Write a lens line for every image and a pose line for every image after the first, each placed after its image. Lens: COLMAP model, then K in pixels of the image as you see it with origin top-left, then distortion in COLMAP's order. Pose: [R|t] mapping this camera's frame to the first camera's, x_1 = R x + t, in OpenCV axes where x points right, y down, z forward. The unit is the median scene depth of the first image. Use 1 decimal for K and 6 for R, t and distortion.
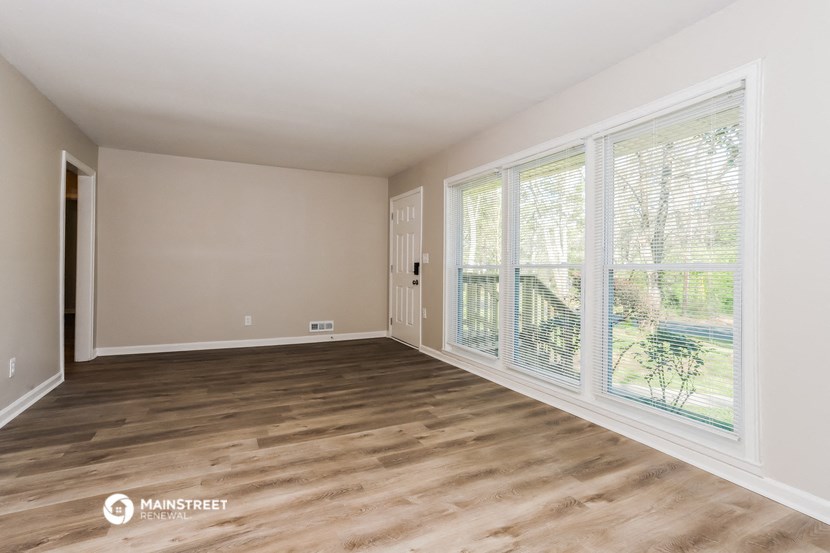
lens RADIAL K [[399.3, 0, 403.8], [0, 399.3, 262.4], [0, 0, 1]] dist [-0.047443, 0.027681]
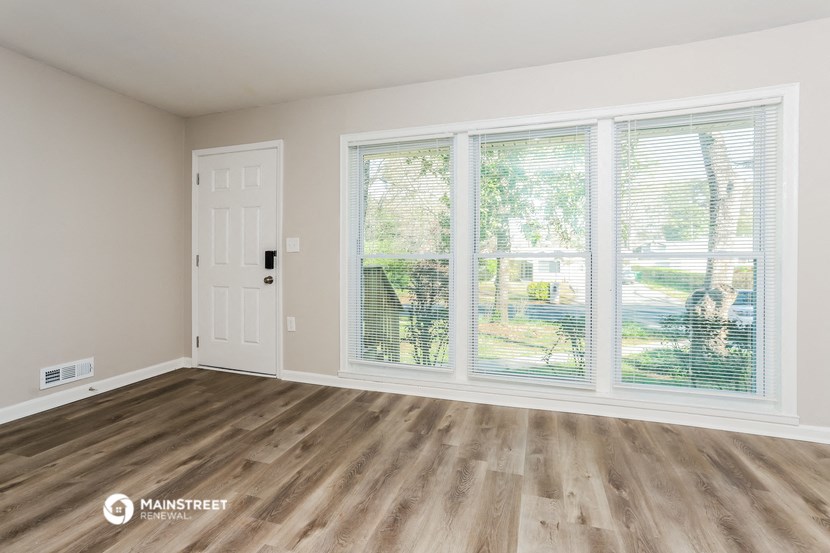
lens RADIAL K [[399.3, 0, 403.8], [0, 399.3, 262.4], [0, 0, 1]] dist [-0.047443, 0.027681]
pose [[0.698573, -0.013201, 0.715417, -0.530604], [-0.003707, 0.999750, 0.022067, 0.007510], [-0.715529, -0.018067, 0.698349, 0.664575]]
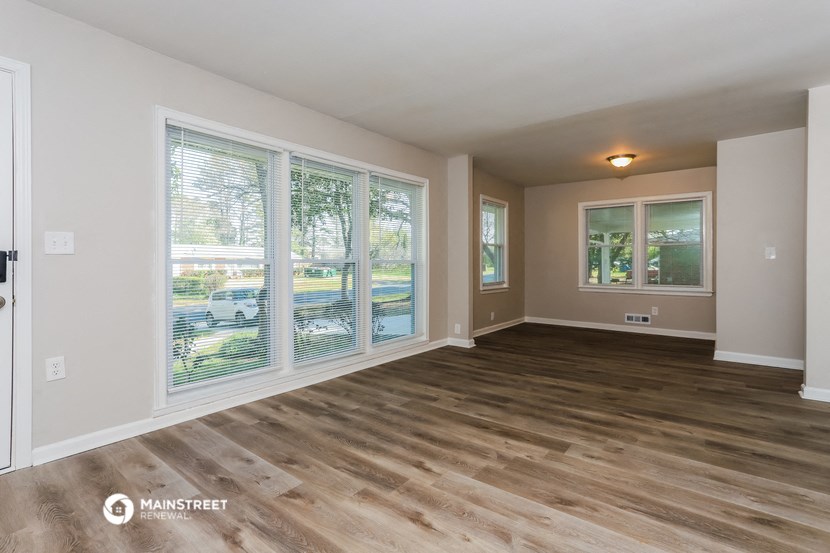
lens RADIAL K [[399.3, 0, 403.8], [0, 399.3, 262.4], [0, 0, 1]] dist [-0.047443, 0.027681]
pose [[-0.438527, -0.004971, 0.898704, -0.871674], [-0.013857, 0.999903, -0.001231, 0.012404], [-0.898611, -0.012993, -0.438554, 1.478451]]
